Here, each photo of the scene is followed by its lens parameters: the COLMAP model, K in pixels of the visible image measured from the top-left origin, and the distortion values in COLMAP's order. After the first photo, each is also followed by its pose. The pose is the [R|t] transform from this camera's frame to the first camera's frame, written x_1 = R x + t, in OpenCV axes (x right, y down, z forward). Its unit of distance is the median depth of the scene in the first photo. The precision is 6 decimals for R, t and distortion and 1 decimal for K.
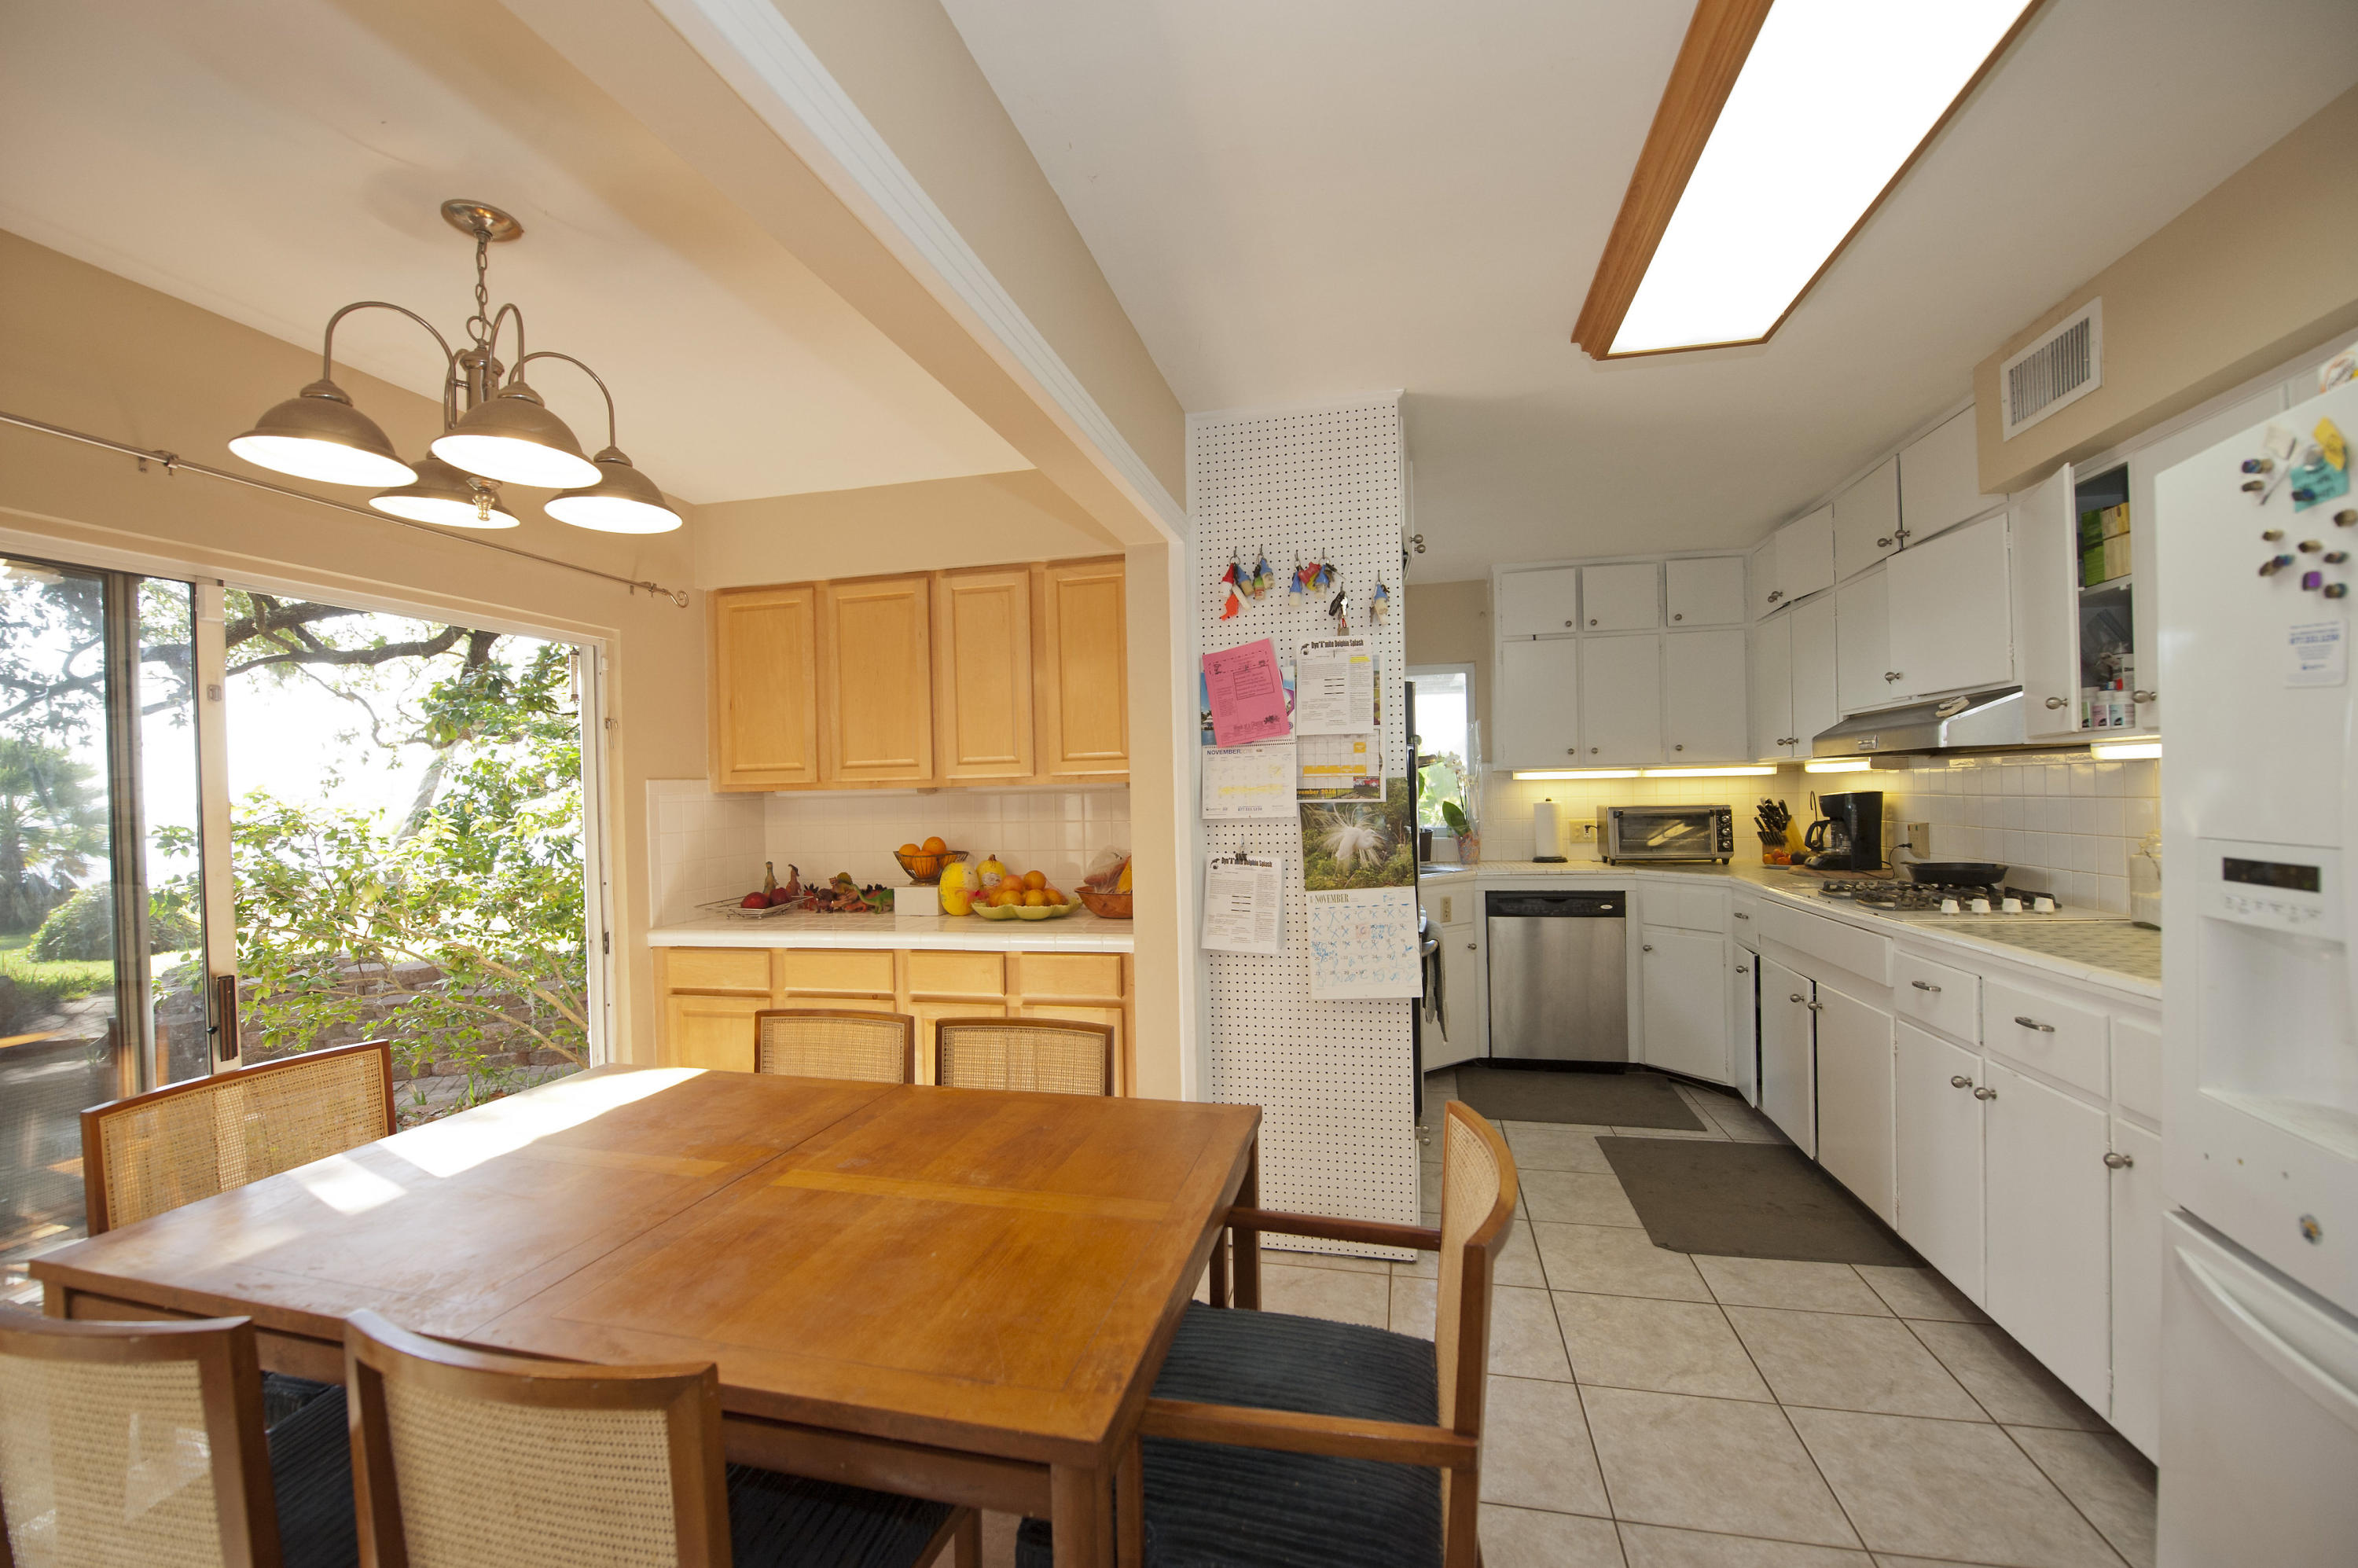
lens RADIAL K [[952.3, 0, 1180.8], [0, 952.3, 794.6], [0, 0, 1]] dist [-0.015639, -0.000732]
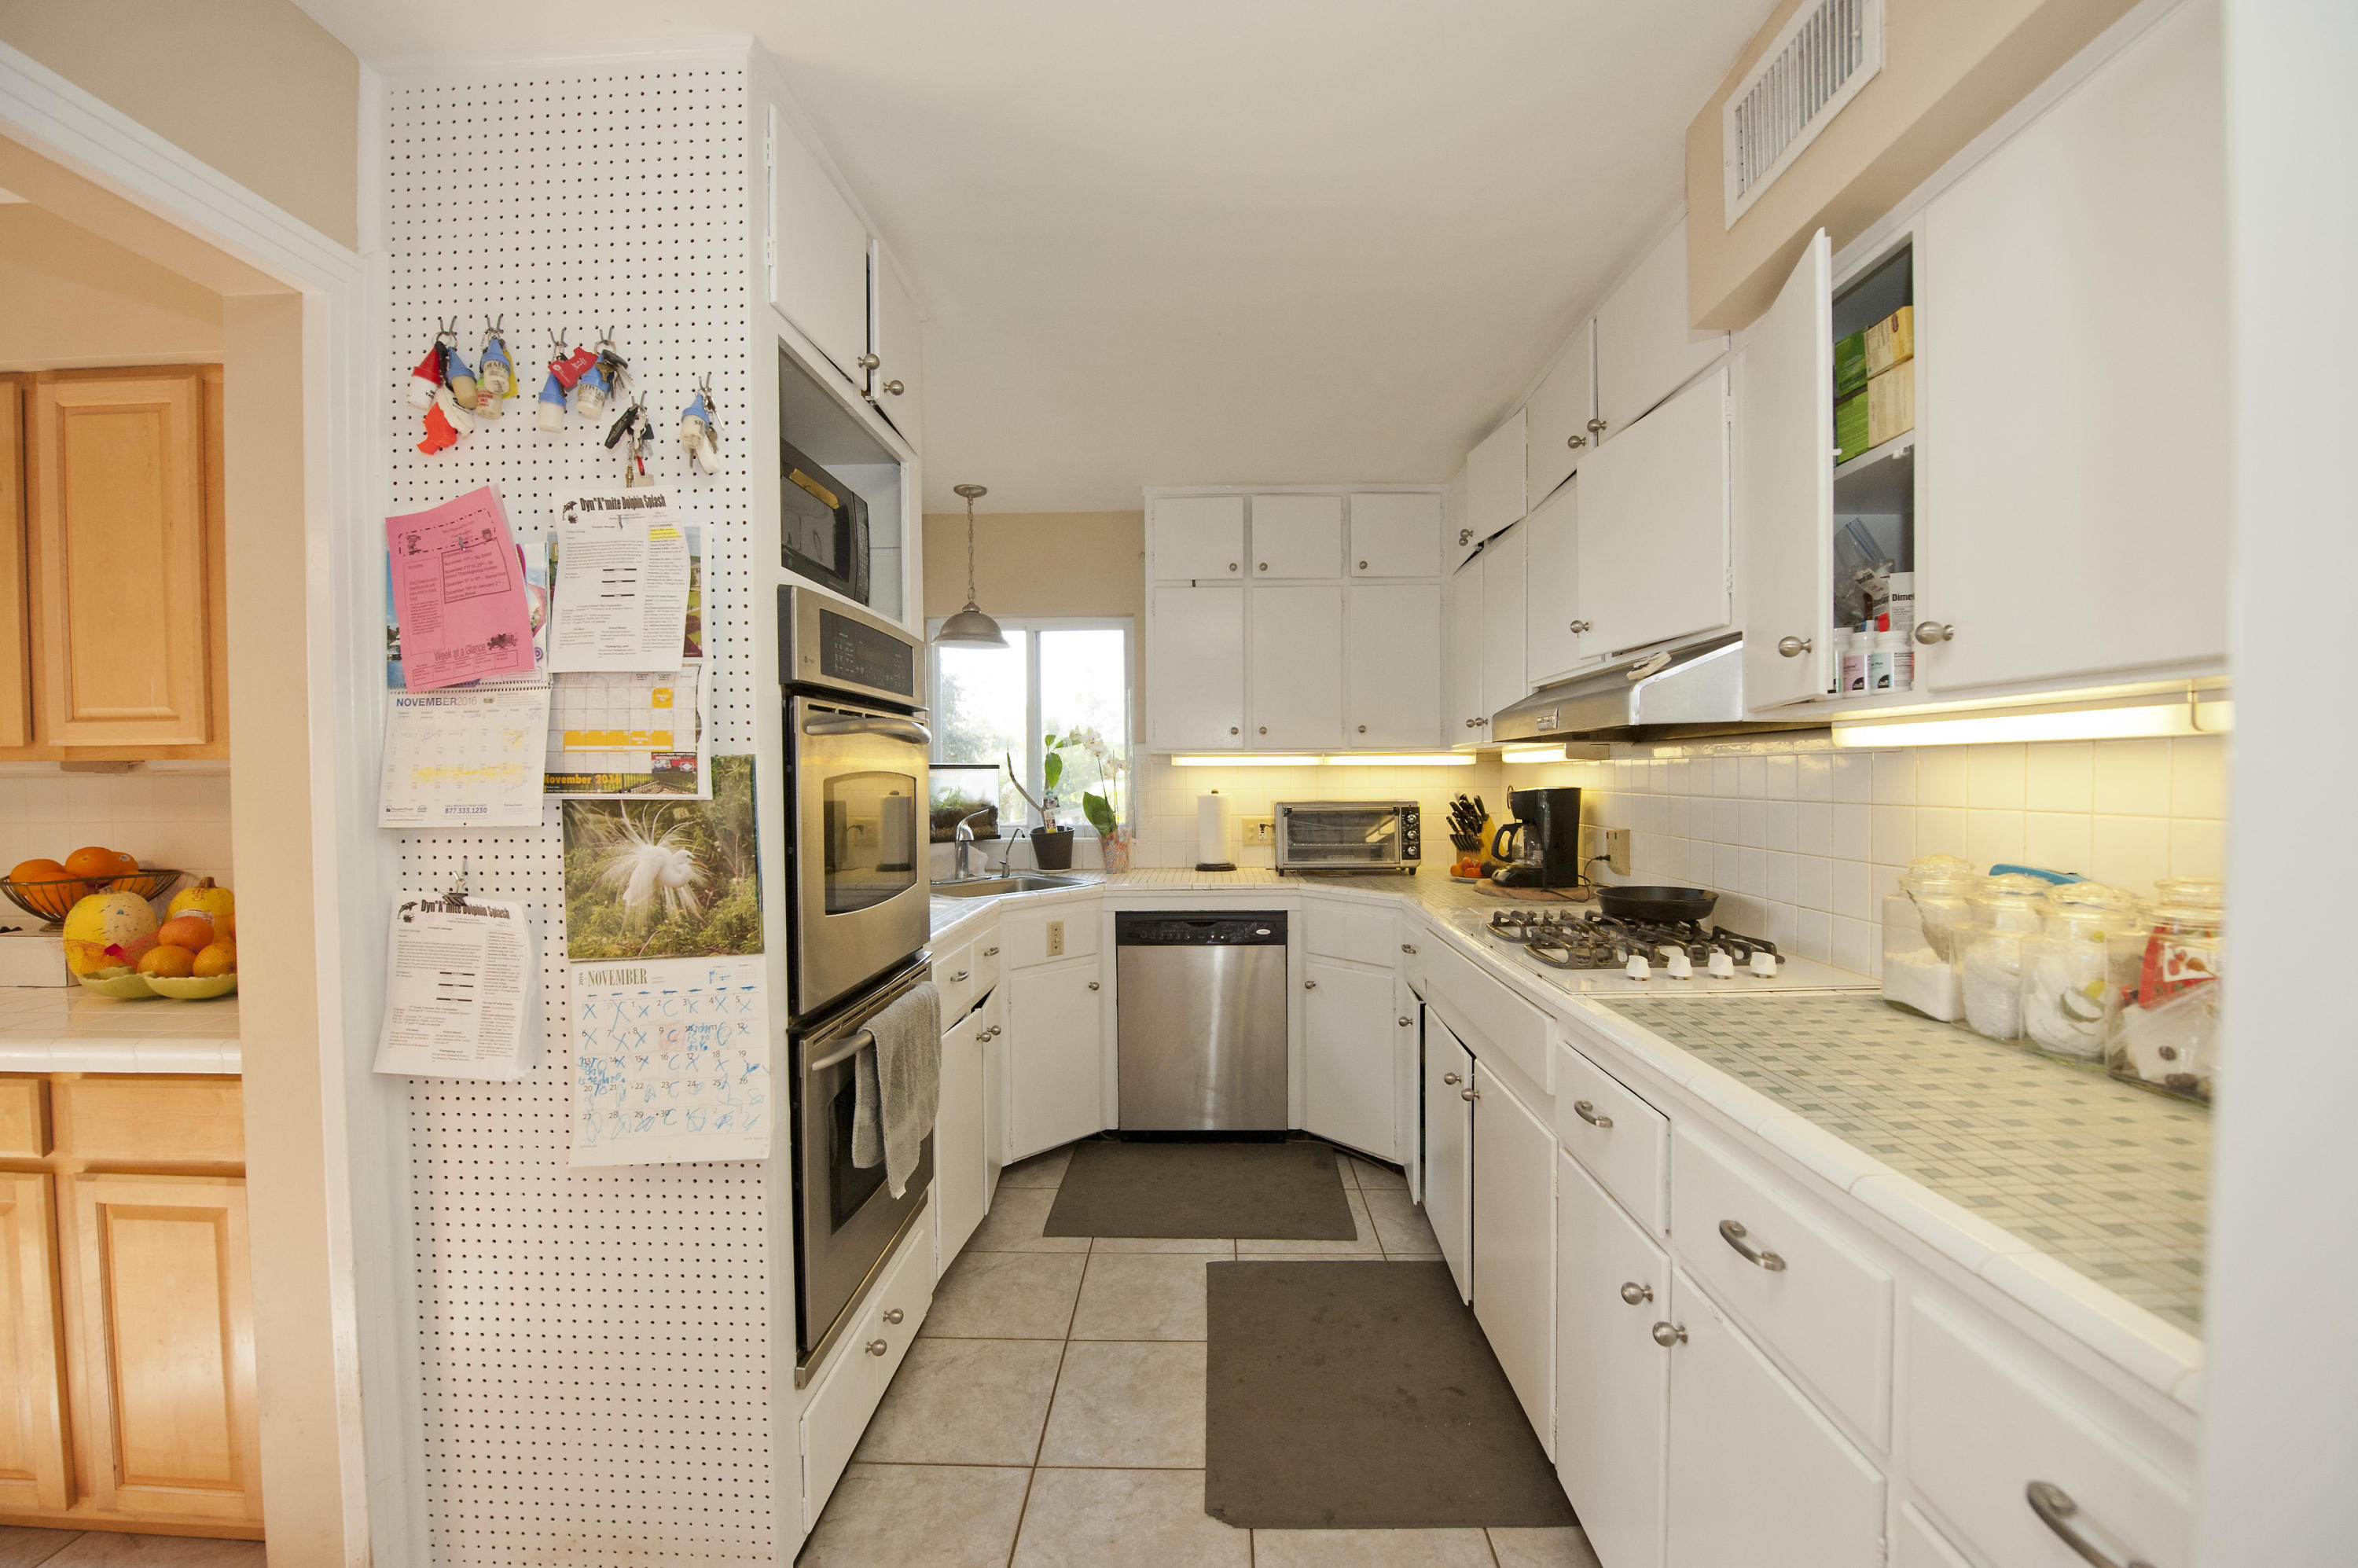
lens RADIAL K [[941.7, 0, 1187.1], [0, 941.7, 796.1], [0, 0, 1]] dist [-0.014944, -0.002766]
pose [[0.979344, 0.010025, 0.201952, 0.358631], [-0.013730, 0.999762, 0.016954, -0.006942], [-0.201734, -0.019377, 0.979249, 0.406601]]
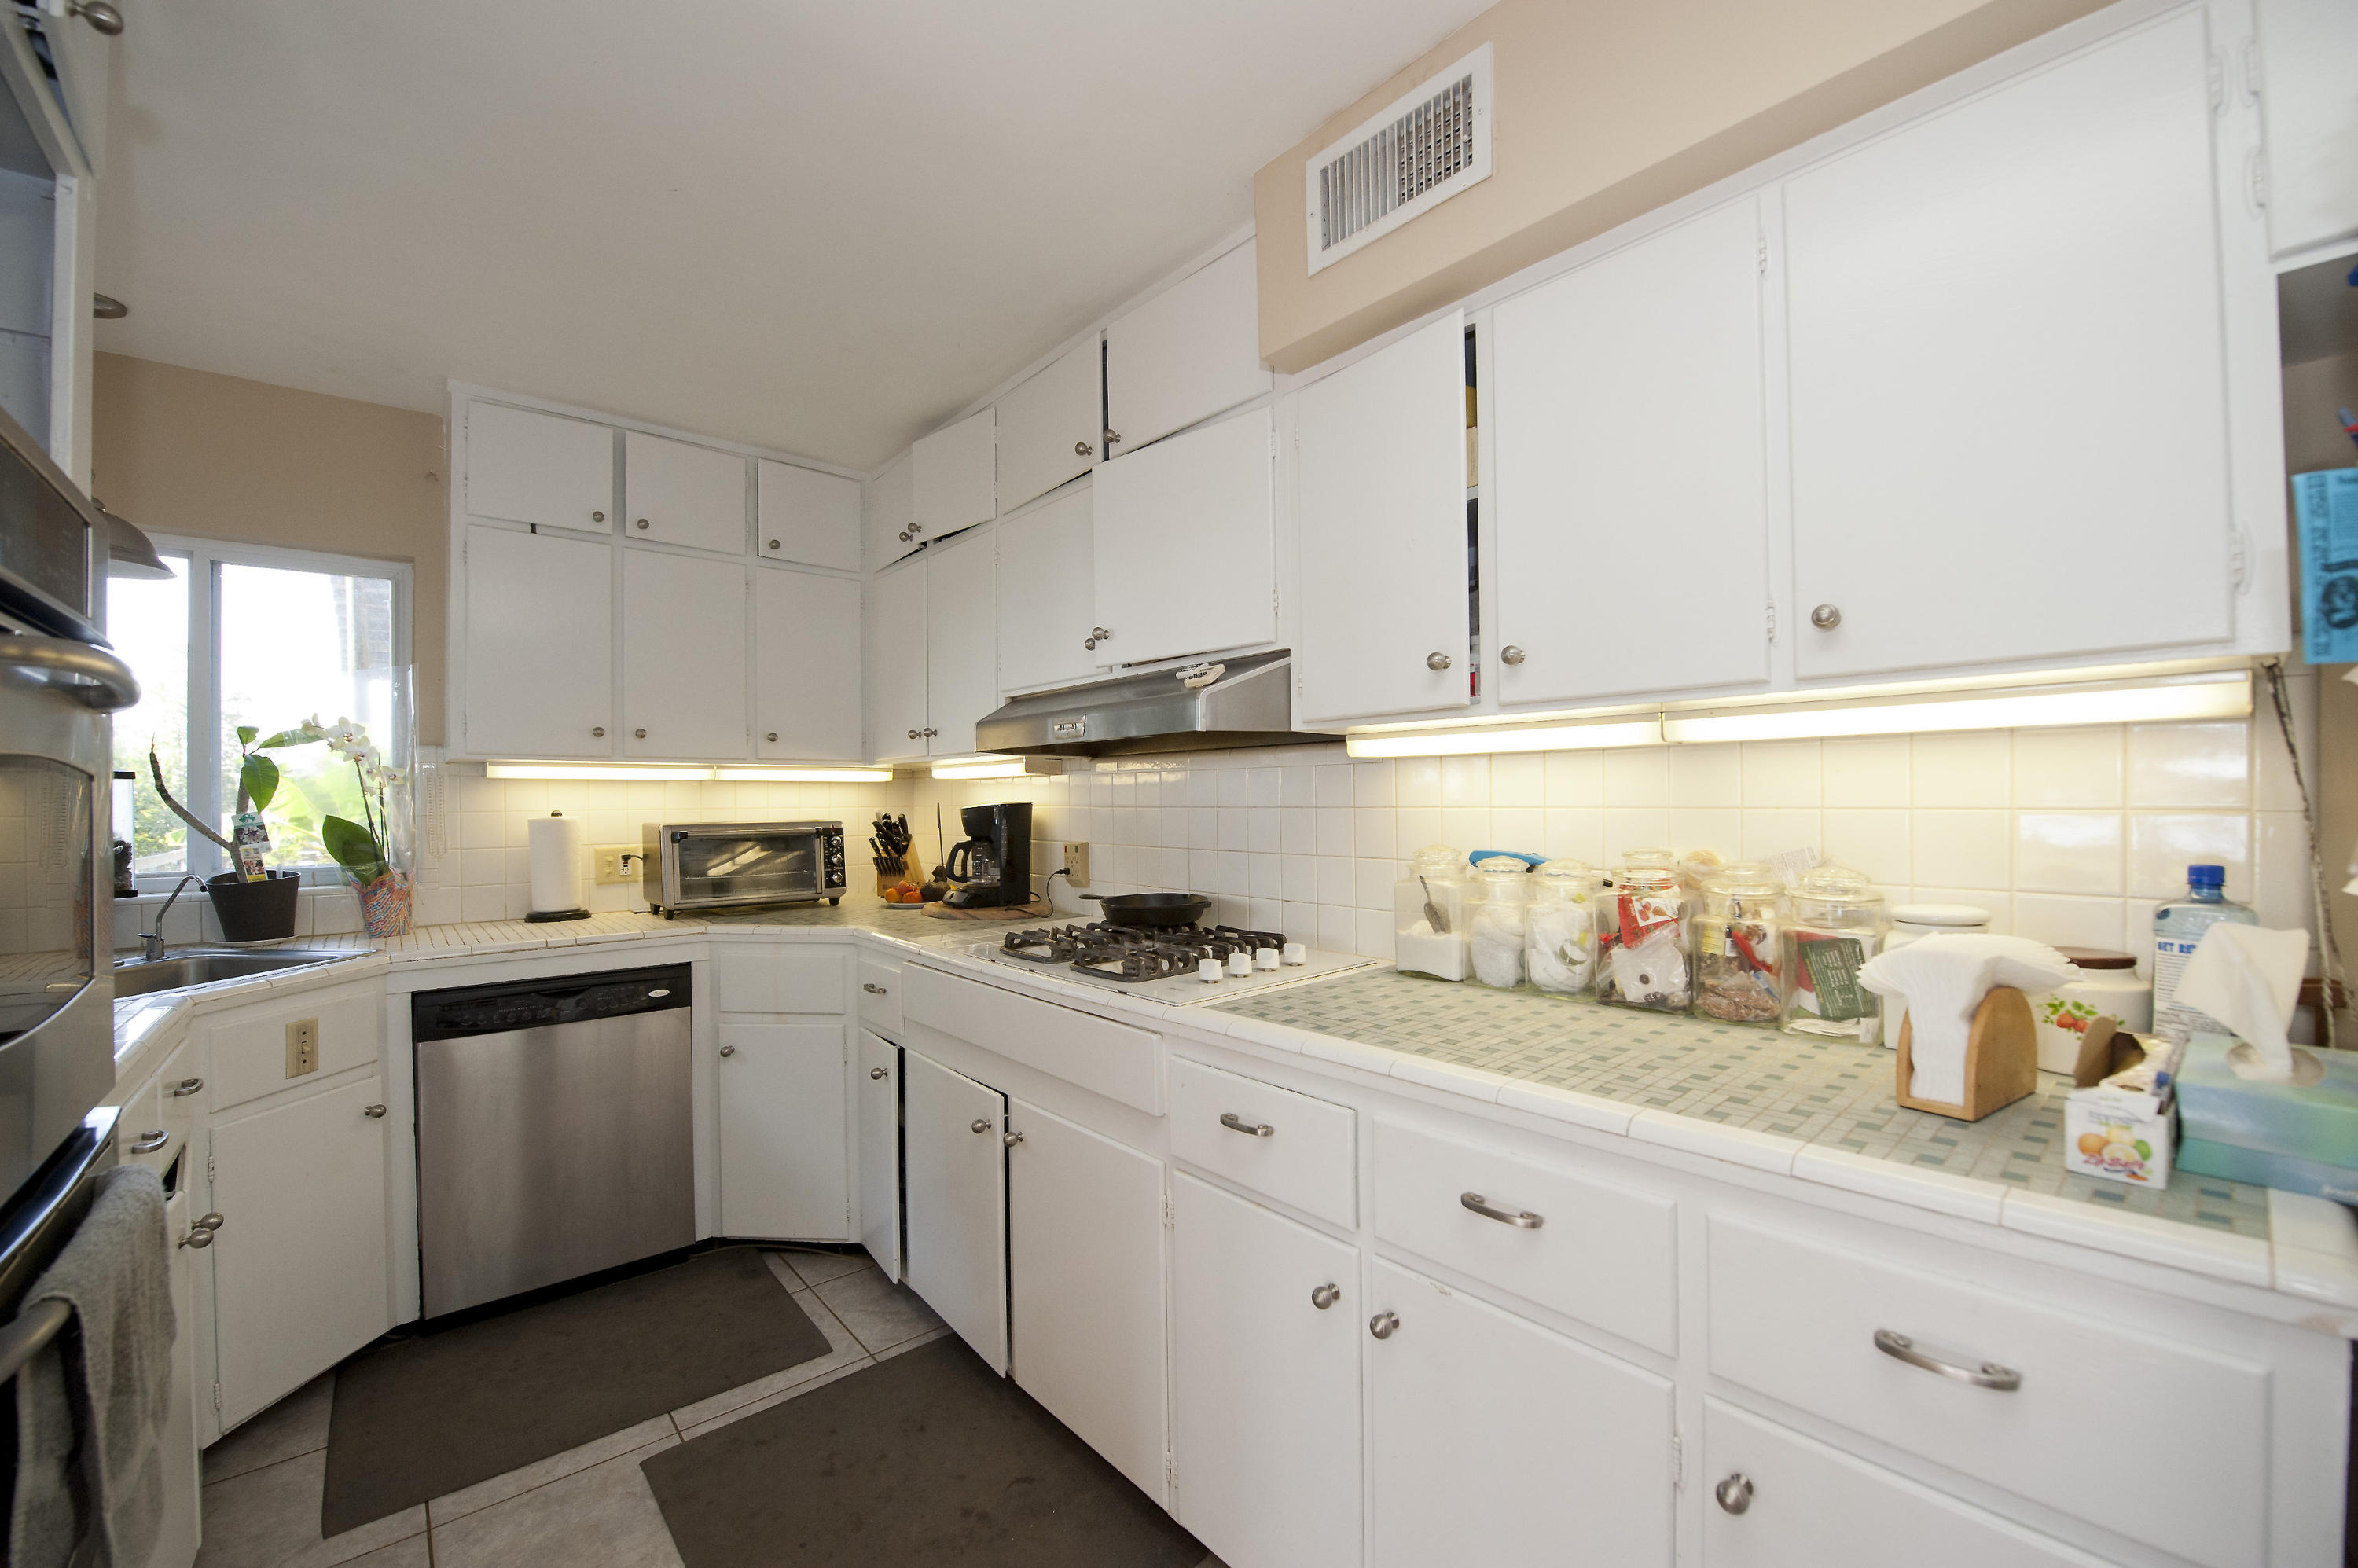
lens RADIAL K [[941.7, 0, 1187.1], [0, 941.7, 796.1], [0, 0, 1]] dist [-0.014944, -0.002766]
pose [[0.585753, 0.018273, 0.810284, 0.254520], [-0.002389, 0.999780, -0.020820, 0.009606], [-0.810486, 0.010259, 0.585668, 0.597934]]
